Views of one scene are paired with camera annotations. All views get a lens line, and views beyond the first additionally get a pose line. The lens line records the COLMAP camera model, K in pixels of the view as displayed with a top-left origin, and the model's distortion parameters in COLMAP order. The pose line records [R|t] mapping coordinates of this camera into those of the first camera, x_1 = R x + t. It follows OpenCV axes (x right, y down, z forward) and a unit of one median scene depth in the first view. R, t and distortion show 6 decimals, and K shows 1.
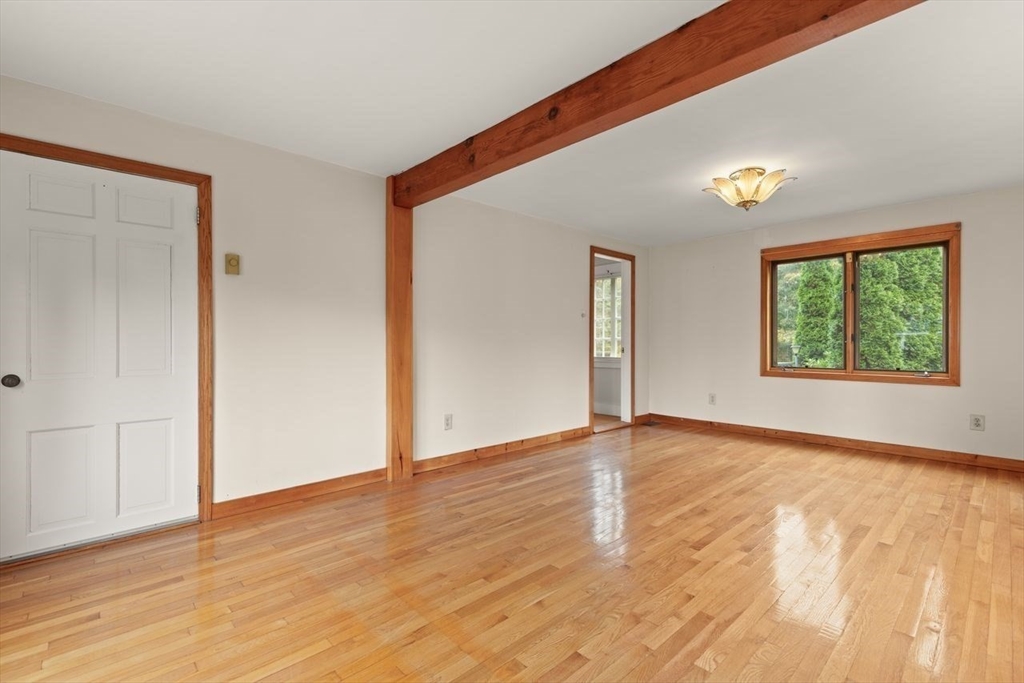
lens RADIAL K [[466.3, 0, 510.1], [0, 466.3, 344.9], [0, 0, 1]] dist [0.001036, 0.000197]
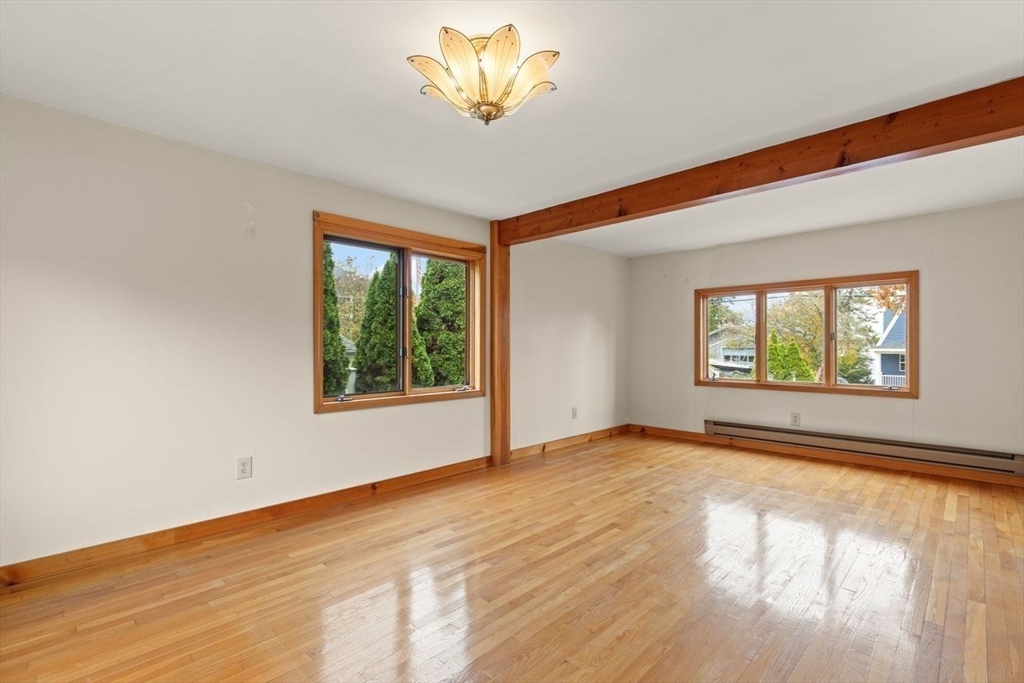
lens RADIAL K [[466.3, 0, 510.1], [0, 466.3, 344.9], [0, 0, 1]] dist [0.001036, 0.000197]
pose [[-0.999433, 0.002631, -0.033555, 0.680585], [0.002386, 0.999970, 0.007327, -0.049644], [0.033573, 0.007243, -0.999410, 2.114965]]
